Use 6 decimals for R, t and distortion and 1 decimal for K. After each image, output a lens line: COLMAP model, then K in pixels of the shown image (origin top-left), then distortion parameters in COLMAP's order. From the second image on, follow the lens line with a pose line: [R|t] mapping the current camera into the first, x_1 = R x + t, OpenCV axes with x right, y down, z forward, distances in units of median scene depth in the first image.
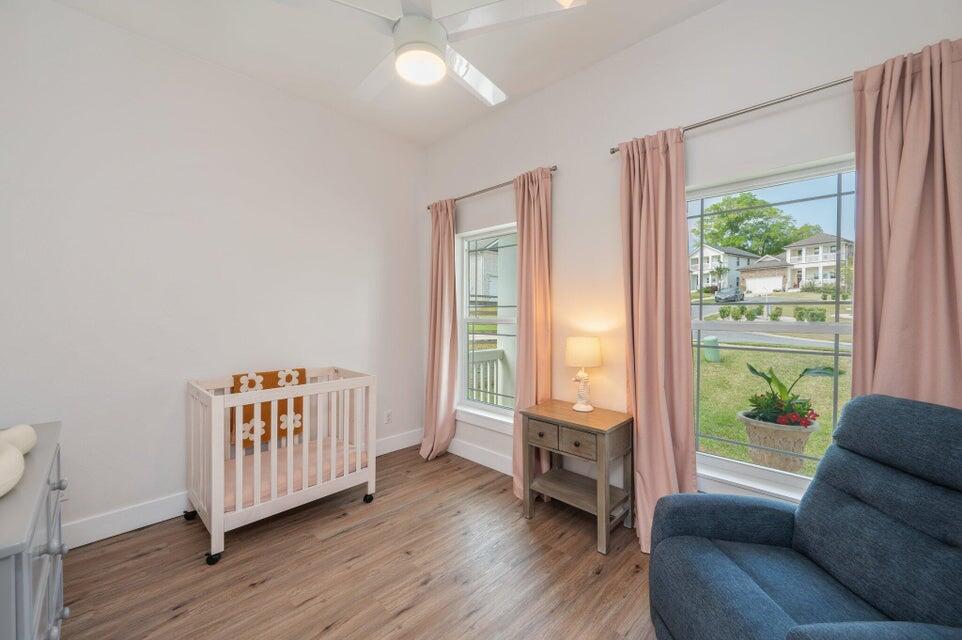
lens RADIAL K [[388.3, 0, 486.3], [0, 388.3, 305.1], [0, 0, 1]] dist [-0.001842, -0.000164]
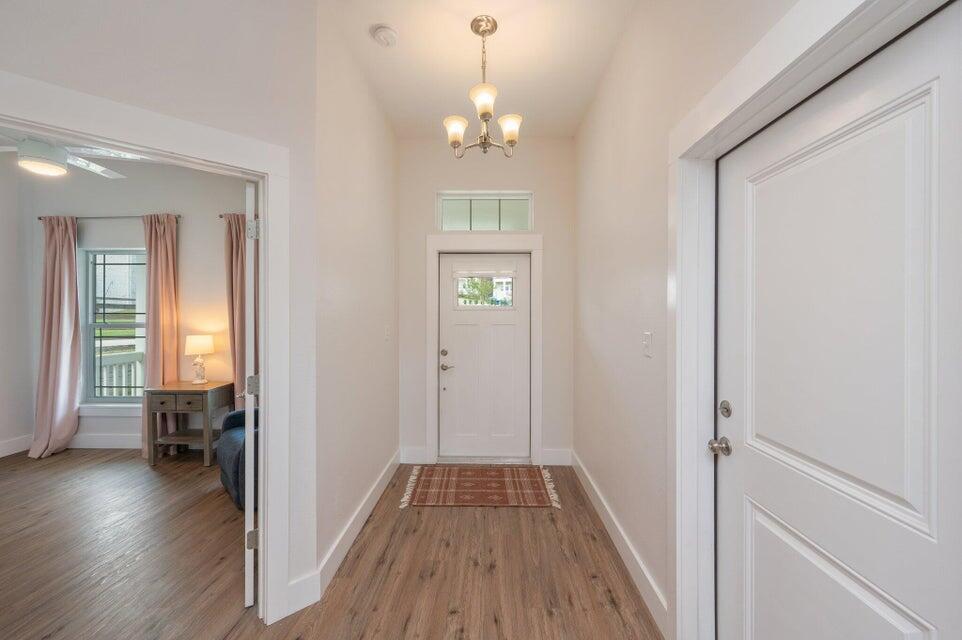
lens RADIAL K [[388.3, 0, 486.3], [0, 388.3, 305.1], [0, 0, 1]] dist [-0.001842, -0.000164]
pose [[0.744351, -0.002102, 0.667785, 0.062943], [-0.002063, 0.999983, 0.005447, -0.038455], [-0.667785, -0.005432, 0.744334, -0.747693]]
